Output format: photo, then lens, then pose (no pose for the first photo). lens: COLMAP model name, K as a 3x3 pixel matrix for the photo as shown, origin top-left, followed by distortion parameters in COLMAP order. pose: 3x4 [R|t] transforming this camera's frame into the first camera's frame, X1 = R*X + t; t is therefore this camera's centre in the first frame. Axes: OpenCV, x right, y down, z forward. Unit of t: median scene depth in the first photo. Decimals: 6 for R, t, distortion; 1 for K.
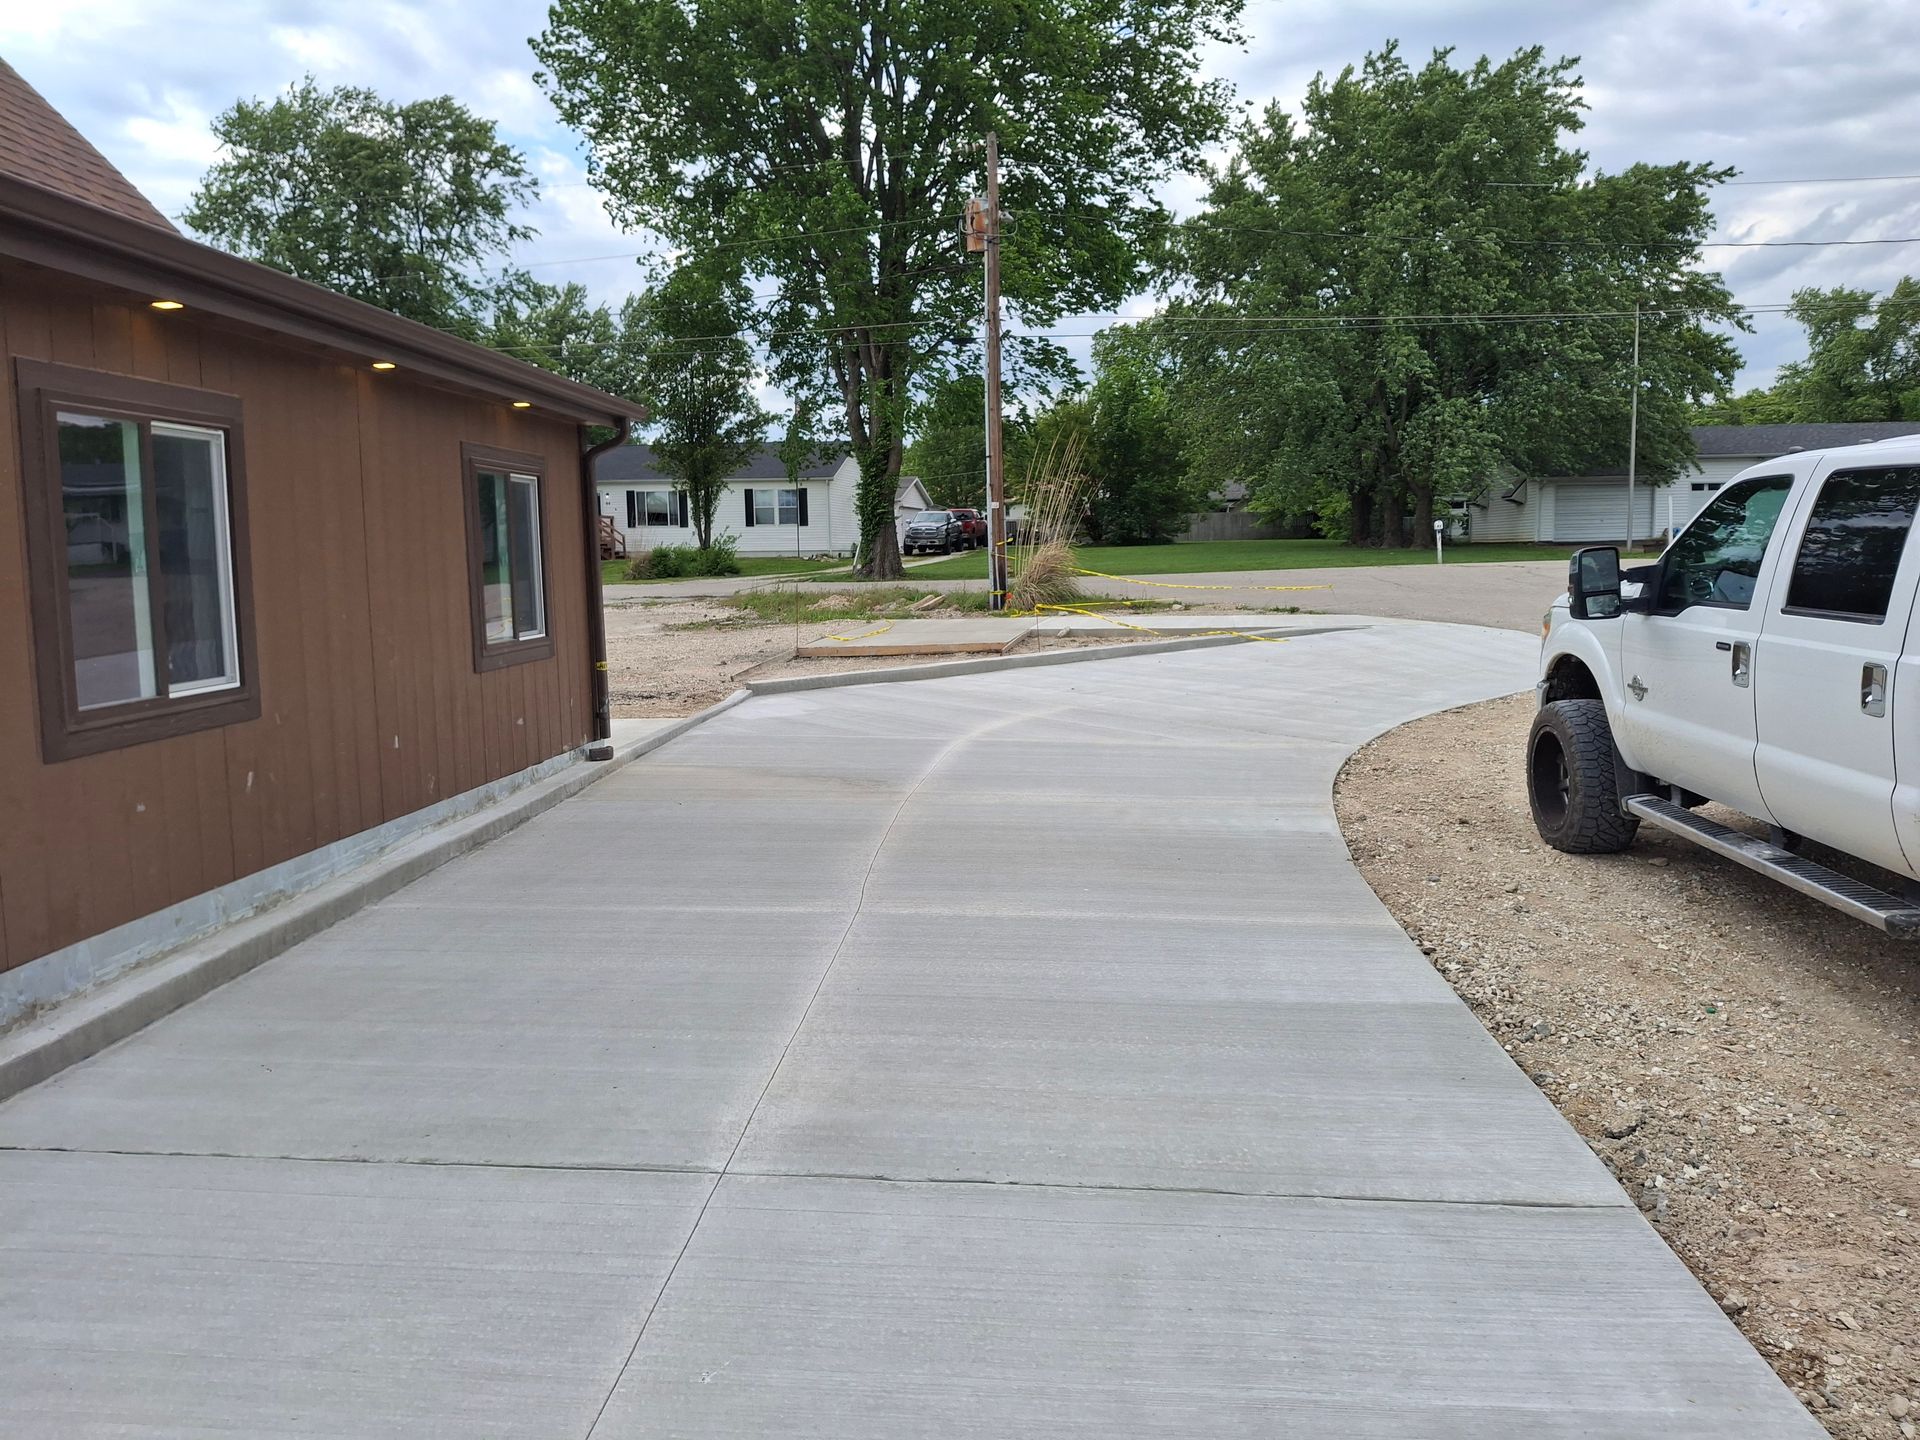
lens RADIAL K [[1419.9, 0, 960.0], [0, 1419.9, 720.0], [0, 0, 1]] dist [0.104311, -0.161121]
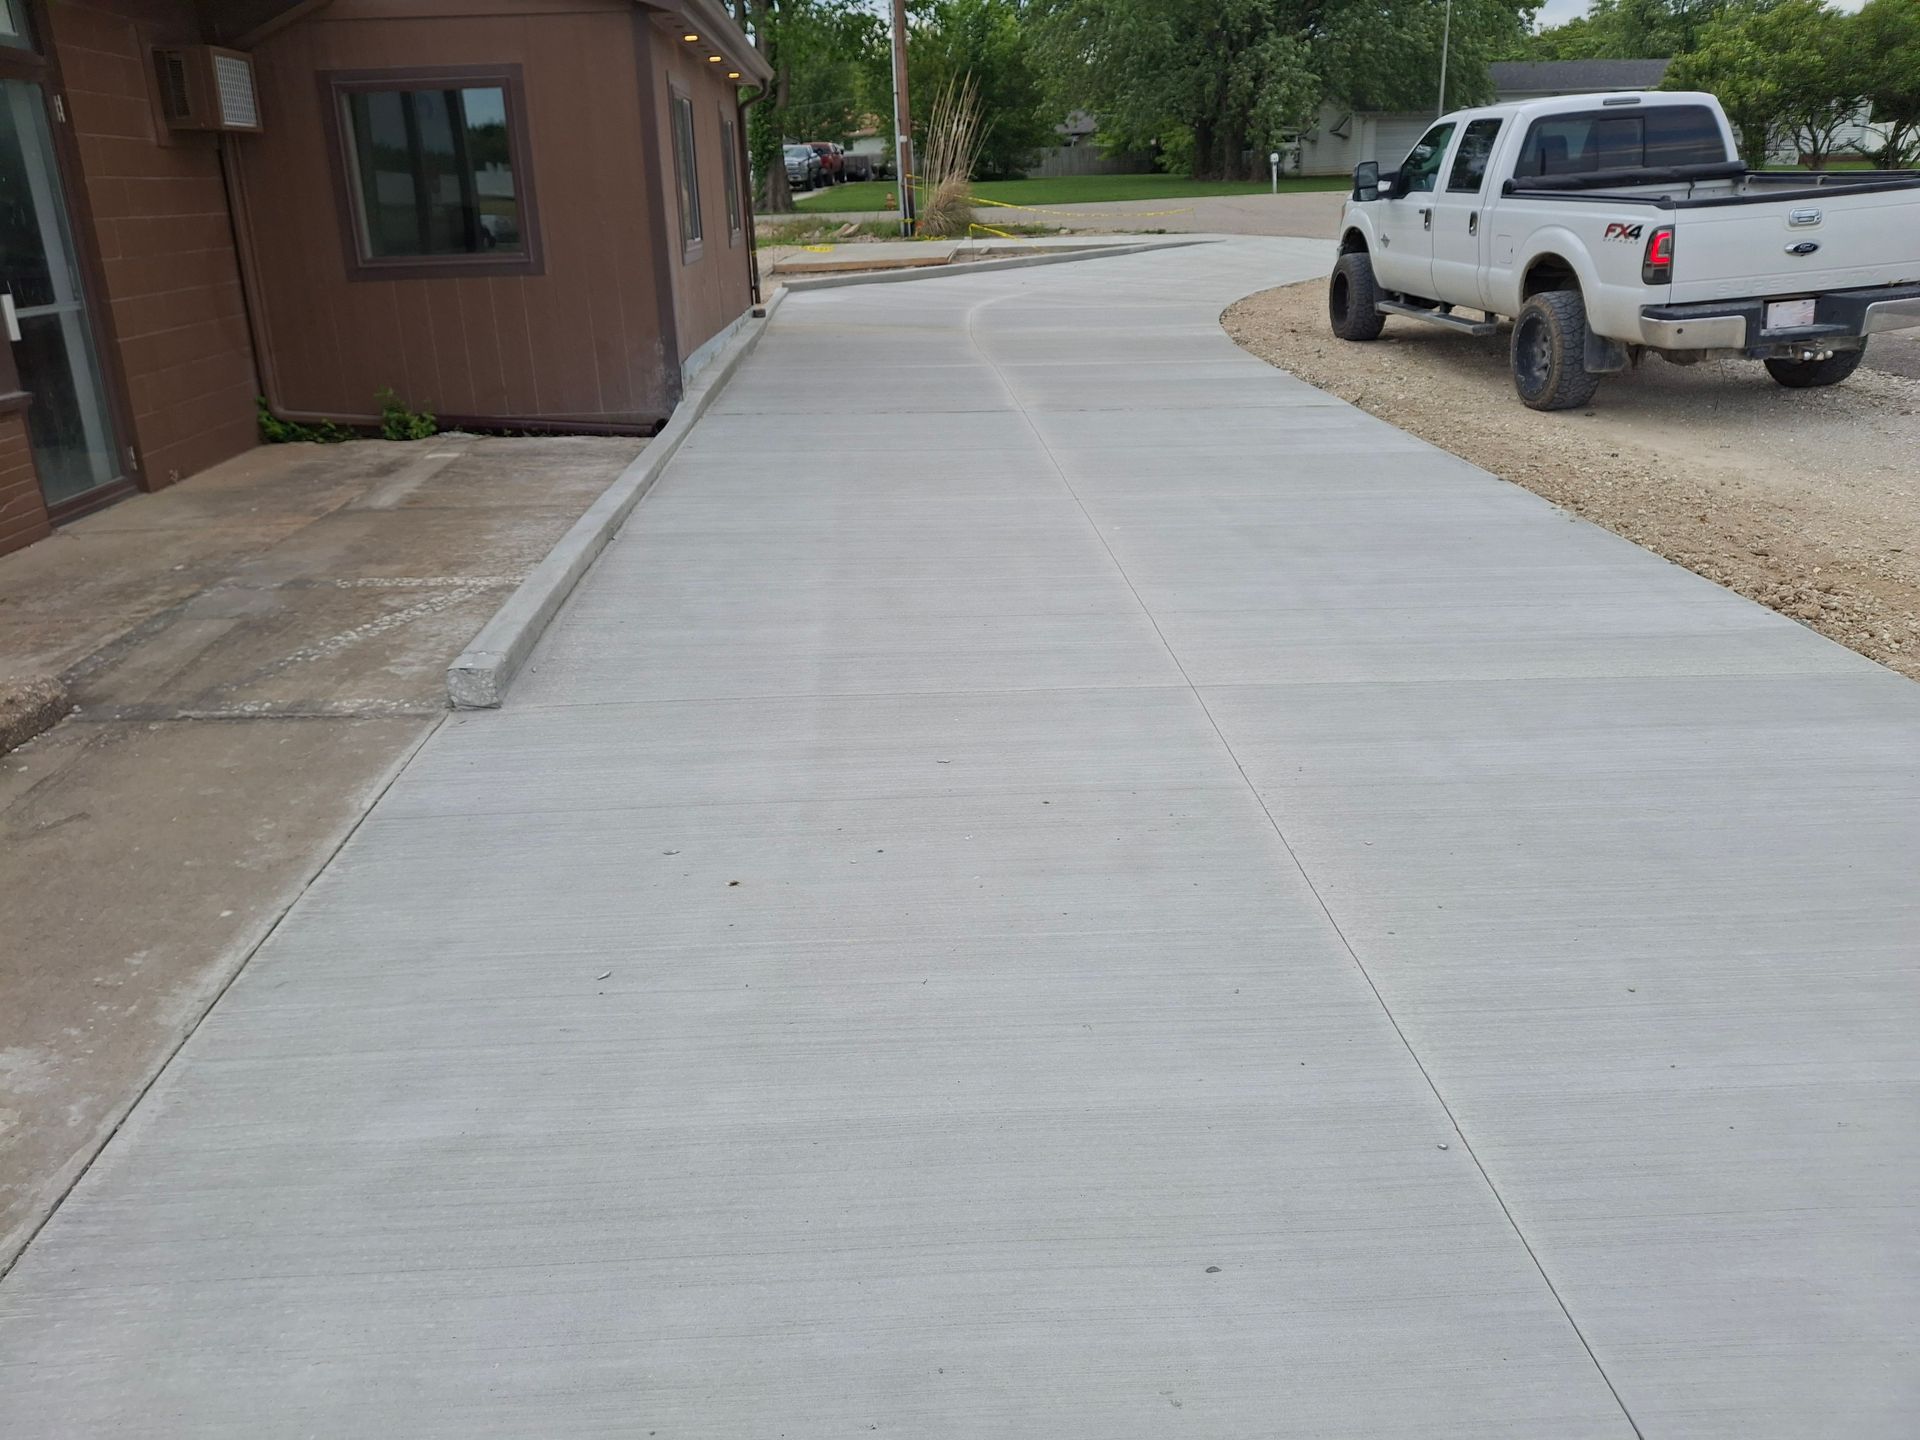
lens RADIAL K [[1419.9, 0, 960.0], [0, 1419.9, 720.0], [0, 0, 1]] dist [0.104311, -0.161121]
pose [[0.992544, -0.047749, 0.112147, -0.078596], [0.020428, 0.972226, 0.233151, 0.032593], [-0.120165, -0.229122, 0.965952, -0.216711]]
